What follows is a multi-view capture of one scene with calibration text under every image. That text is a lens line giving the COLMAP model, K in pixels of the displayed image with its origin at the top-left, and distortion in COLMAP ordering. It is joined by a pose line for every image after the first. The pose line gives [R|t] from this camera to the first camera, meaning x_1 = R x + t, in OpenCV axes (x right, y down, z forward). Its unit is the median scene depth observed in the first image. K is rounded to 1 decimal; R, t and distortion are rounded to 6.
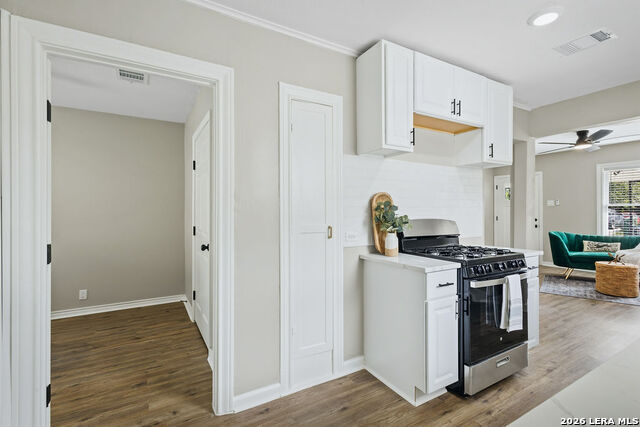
lens RADIAL K [[294.6, 0, 320.0], [0, 294.6, 213.5], [0, 0, 1]] dist [0.000055, -0.000112]
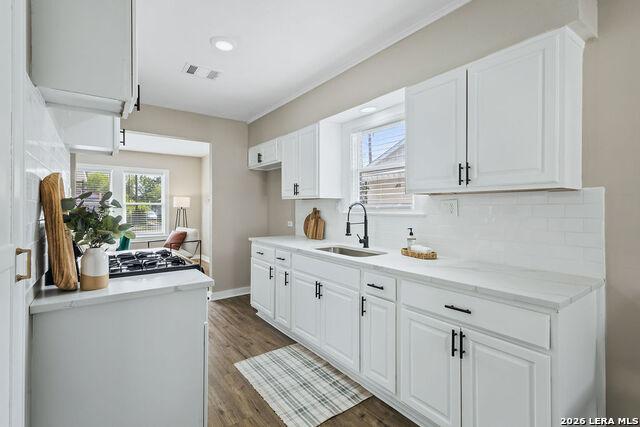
lens RADIAL K [[294.6, 0, 320.0], [0, 294.6, 213.5], [0, 0, 1]] dist [0.000055, -0.000112]
pose [[-0.114950, -0.000732, 0.993371, -0.343994], [0.003768, 0.999992, 0.001173, 0.009647], [-0.993364, 0.003878, -0.114946, 0.610060]]
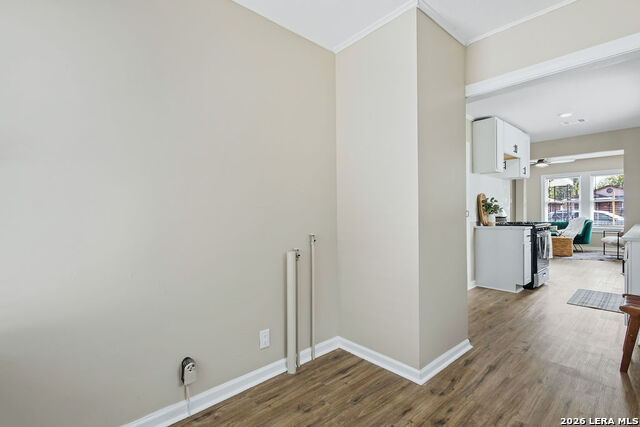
lens RADIAL K [[294.6, 0, 320.0], [0, 294.6, 213.5], [0, 0, 1]] dist [0.000055, -0.000112]
pose [[0.979757, -0.000147, 0.200190, -1.183865], [-0.001949, 0.999945, 0.010273, 0.044335], [-0.200181, -0.010455, 0.979703, -0.635000]]
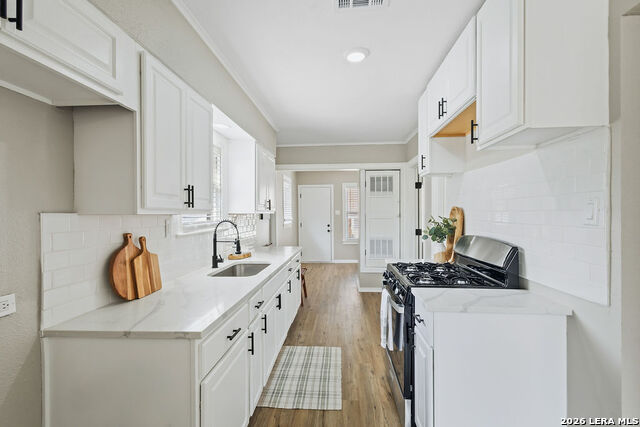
lens RADIAL K [[294.6, 0, 320.0], [0, 294.6, 213.5], [0, 0, 1]] dist [0.000055, -0.000112]
pose [[-0.559450, 0.008212, -0.828823, 1.432437], [0.005829, 0.999965, 0.005973, -0.054206], [0.828843, -0.001489, -0.559479, 1.219519]]
